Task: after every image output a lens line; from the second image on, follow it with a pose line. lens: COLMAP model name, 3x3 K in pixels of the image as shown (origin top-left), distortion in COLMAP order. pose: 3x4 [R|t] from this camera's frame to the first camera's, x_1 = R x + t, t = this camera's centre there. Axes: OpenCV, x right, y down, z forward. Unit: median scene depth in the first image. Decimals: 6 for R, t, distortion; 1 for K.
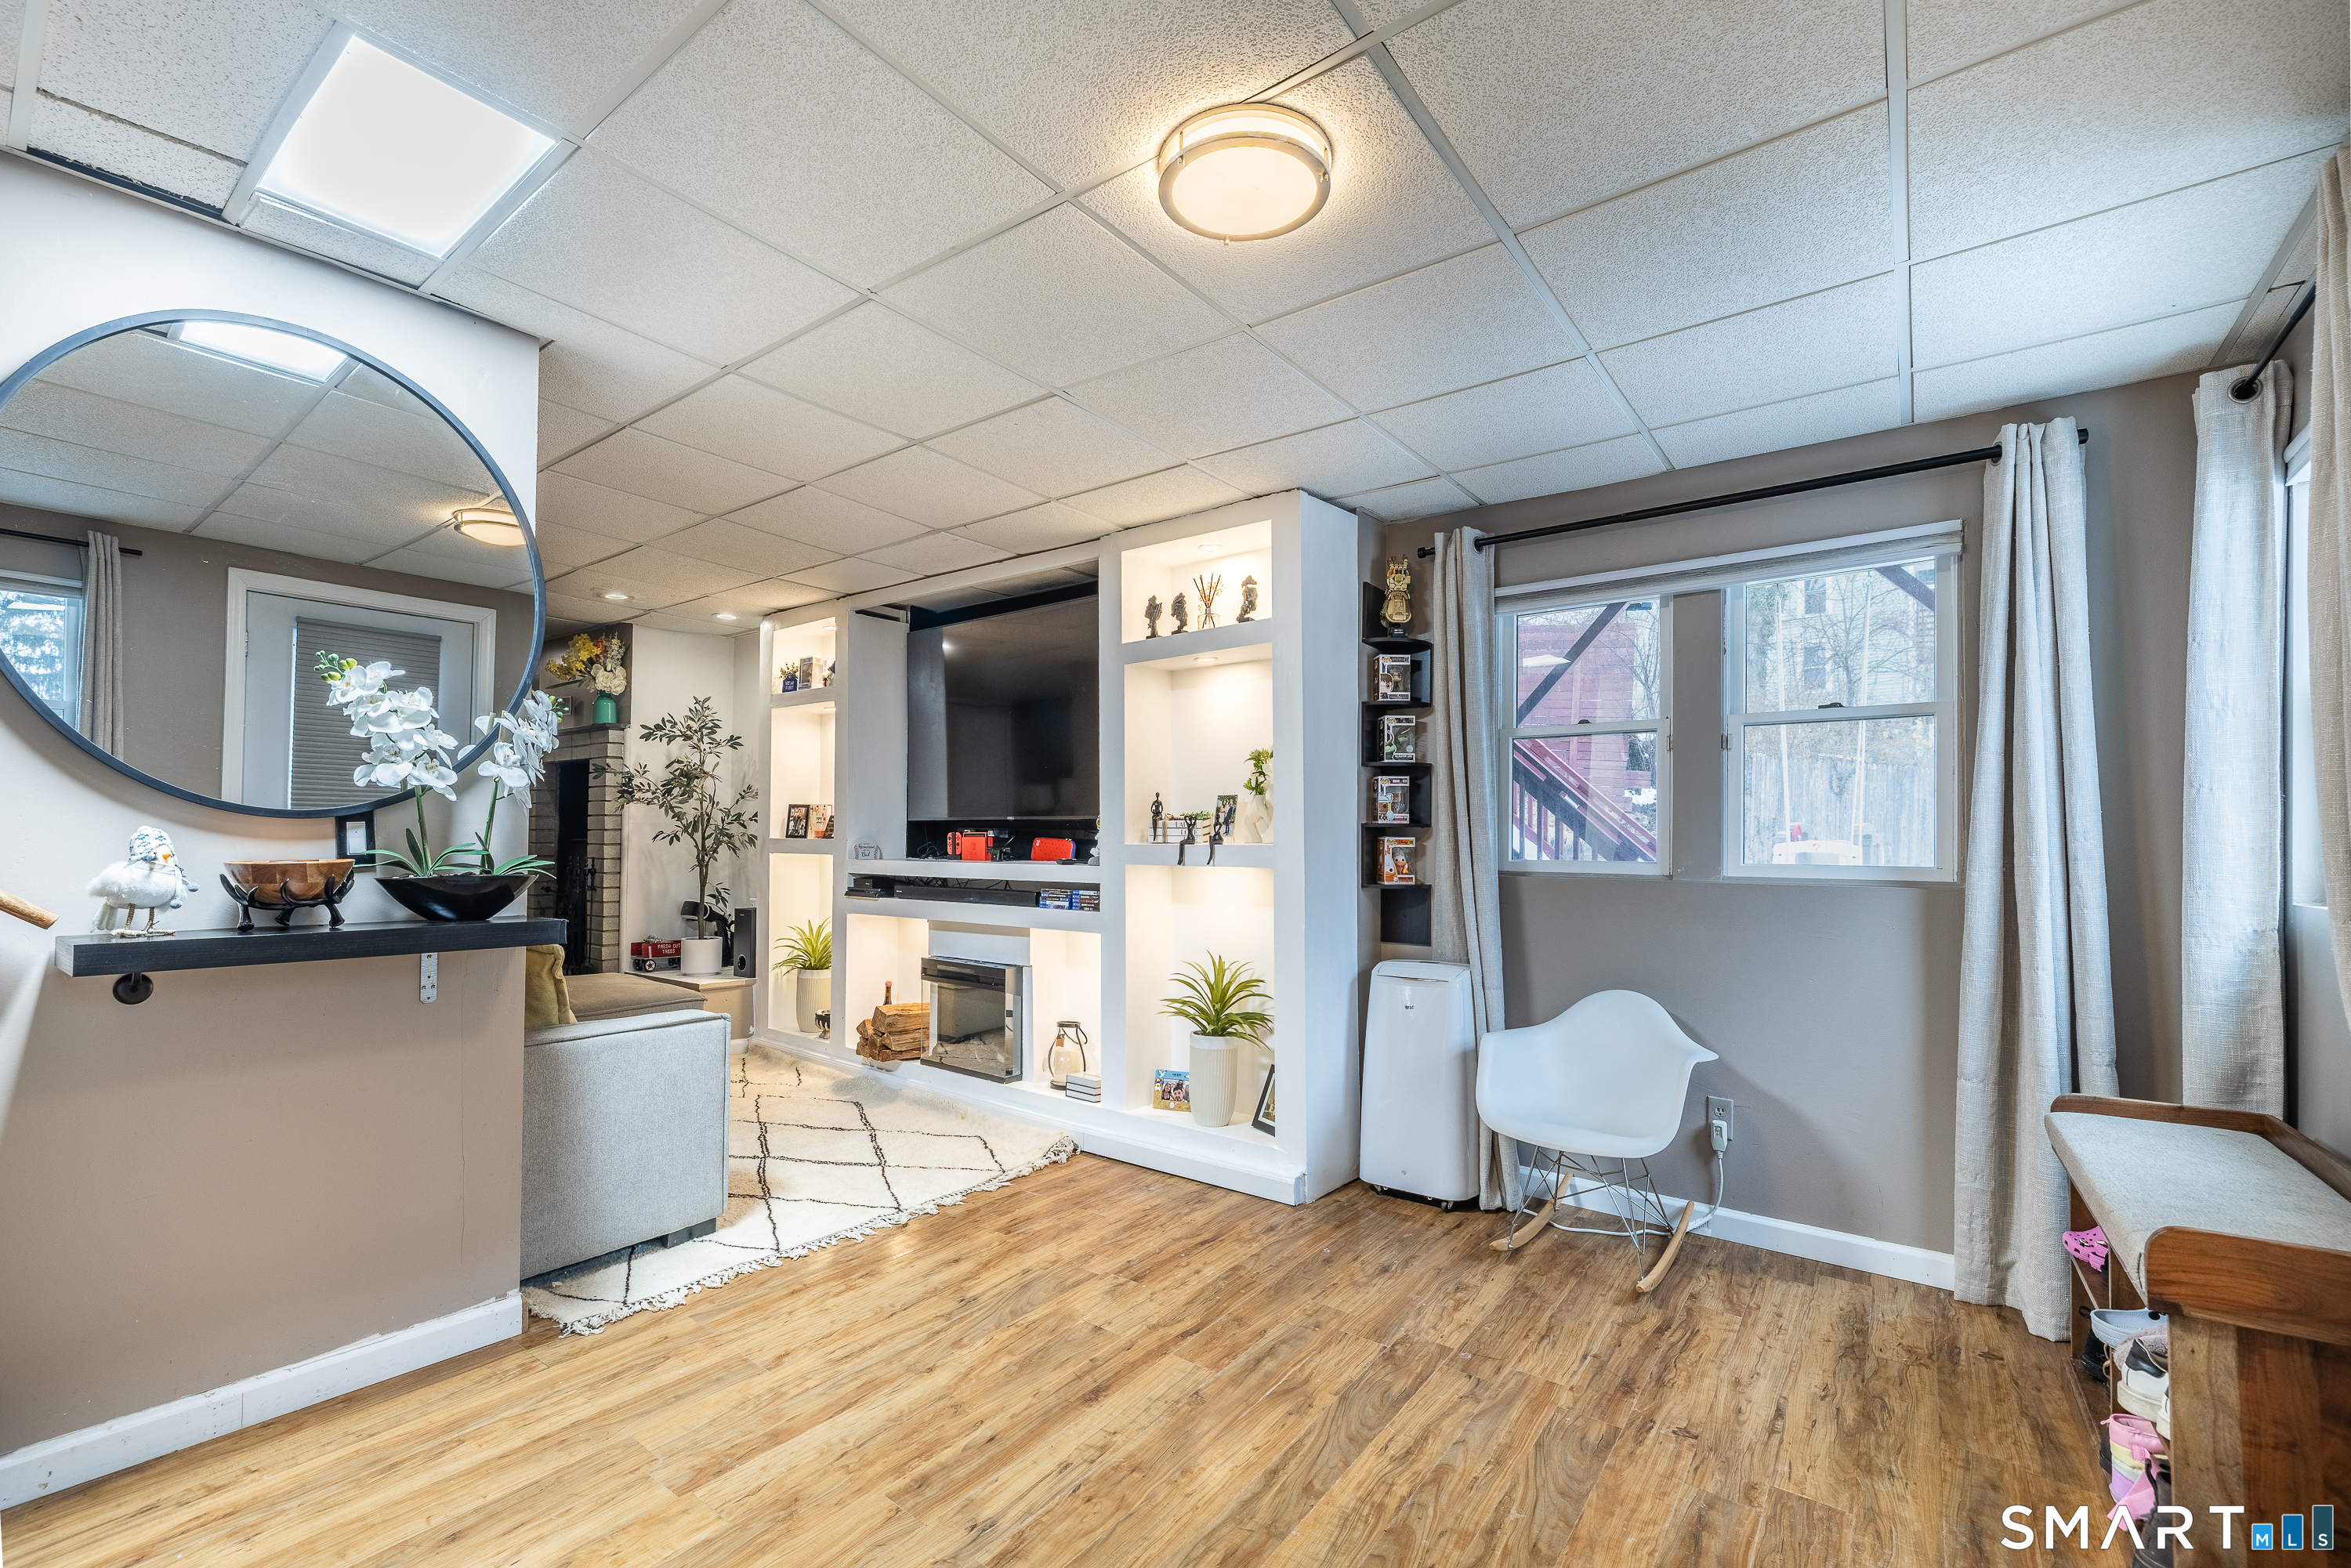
lens RADIAL K [[938.9, 0, 1163.4], [0, 938.9, 829.5], [0, 0, 1]] dist [-0.000484, 0.000103]
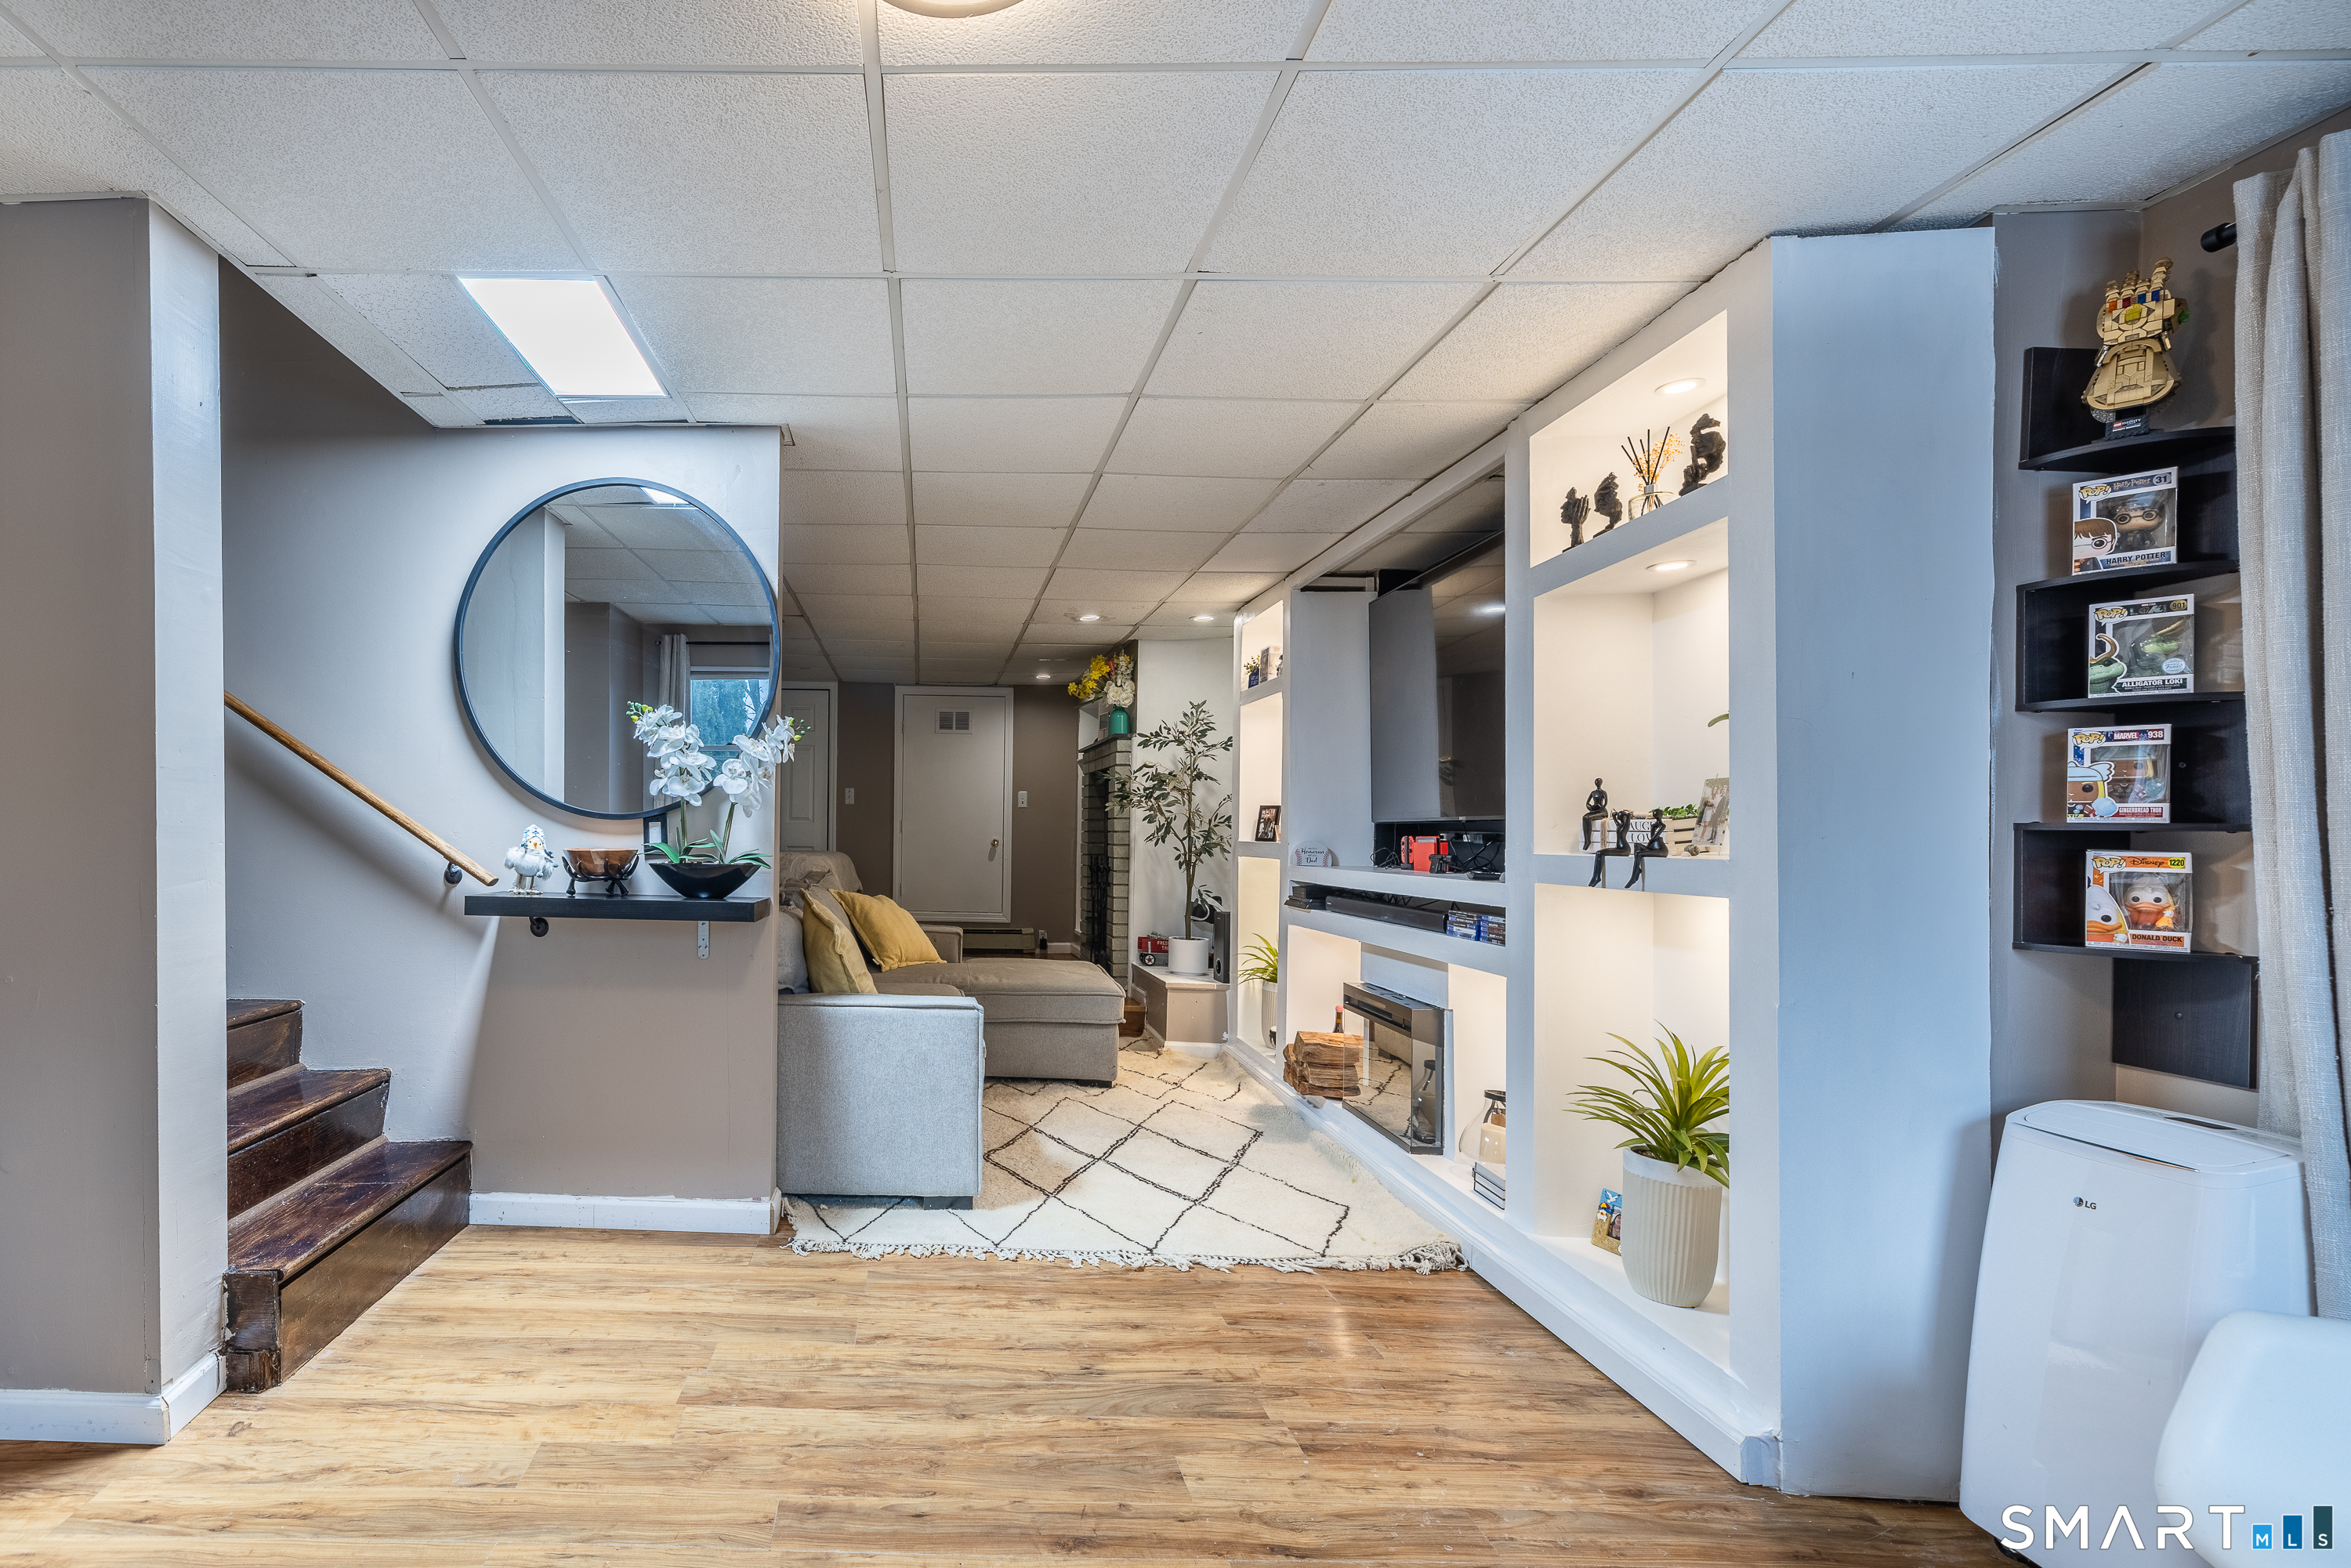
lens RADIAL K [[1038.0, 0, 1272.3], [0, 1038.0, 842.7], [0, 0, 1]] dist [-0.001274, 0.000108]
pose [[0.627818, 0.010110, -0.778294, 0.438205], [-0.005858, 0.999949, 0.008263, 0.002026], [0.778338, -0.000629, 0.627845, 0.360965]]
